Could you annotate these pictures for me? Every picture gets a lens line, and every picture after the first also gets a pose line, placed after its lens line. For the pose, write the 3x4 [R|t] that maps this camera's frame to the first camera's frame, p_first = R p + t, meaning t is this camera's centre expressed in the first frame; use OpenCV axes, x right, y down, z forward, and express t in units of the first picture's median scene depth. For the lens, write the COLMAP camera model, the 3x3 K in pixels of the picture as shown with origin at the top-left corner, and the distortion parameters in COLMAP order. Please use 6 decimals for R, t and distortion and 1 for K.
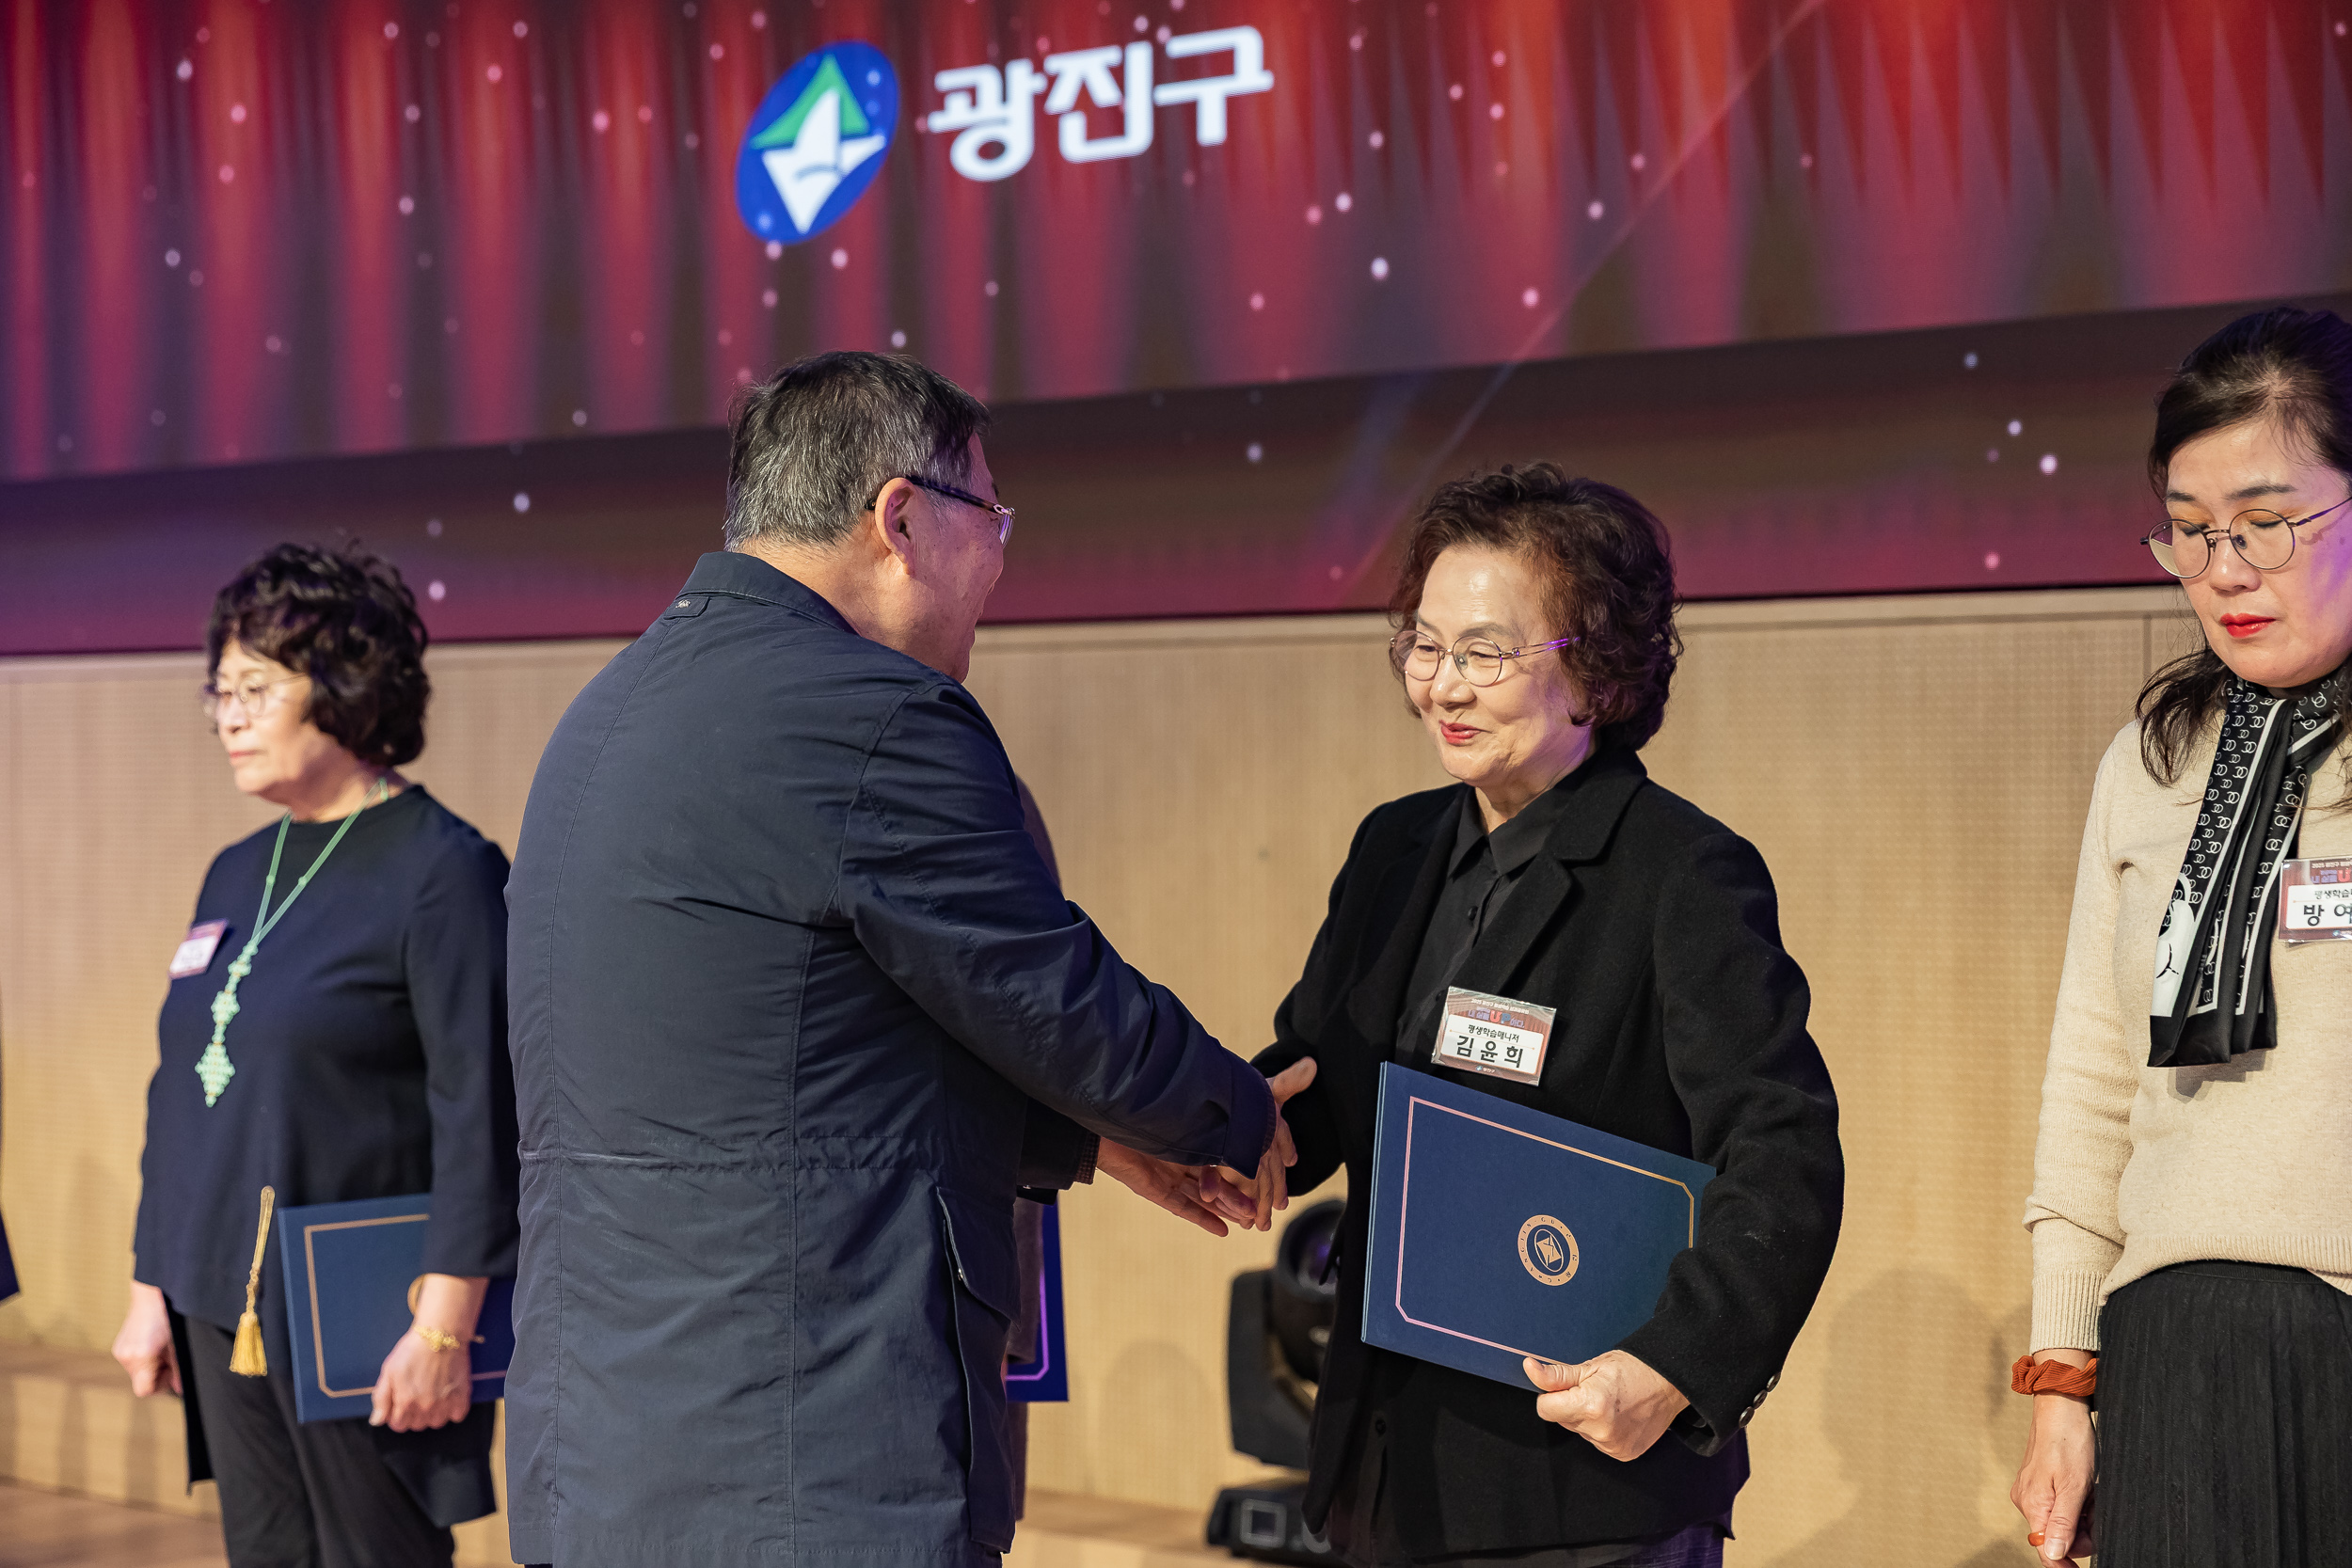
lens RADIAL K [[4451.5, 0, 1166.8], [0, 4451.5, 712.1], [0, 0, 1]] dist [0.045242, 0.000000]
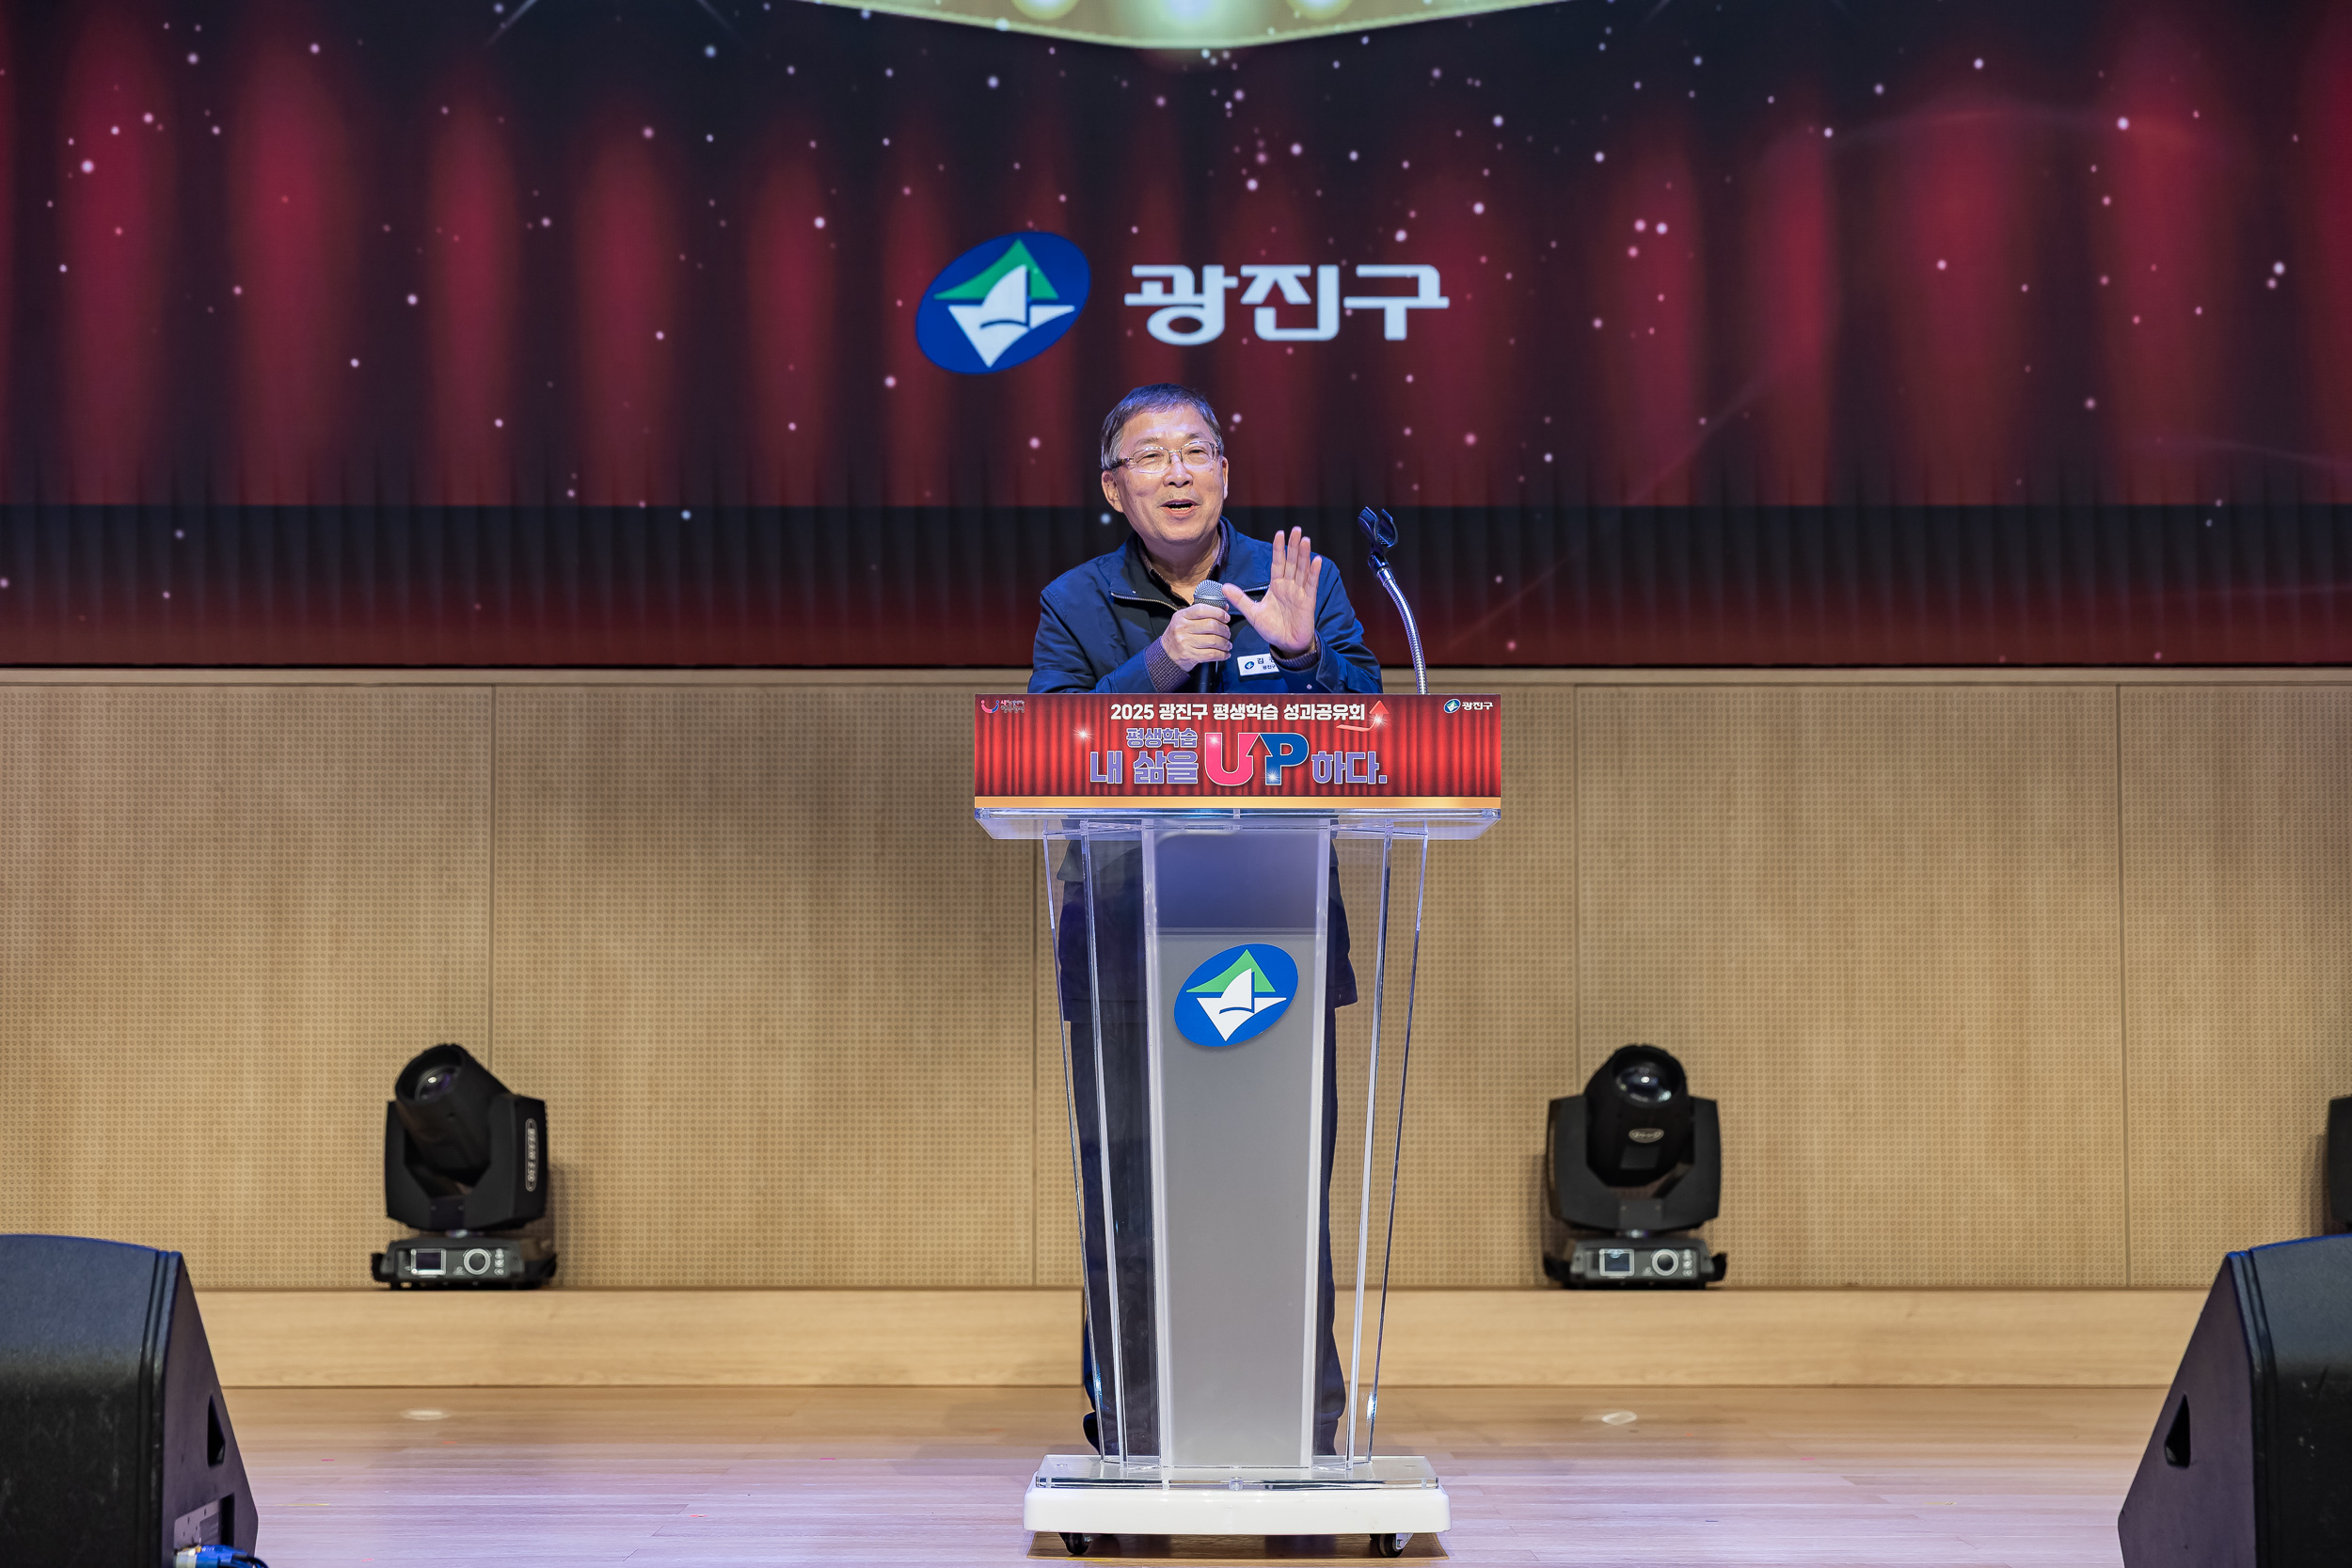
lens RADIAL K [[4451.5, 0, 1154.7], [0, 4451.5, 787.2], [0, 0, 1]] dist [0.045242, 0.000000]
pose [[0.749564, 0.050875, 0.659974, -1.131645], [-0.011247, 0.997877, -0.064149, 0.126705], [-0.661836, 0.040661, 0.748545, -0.034188]]
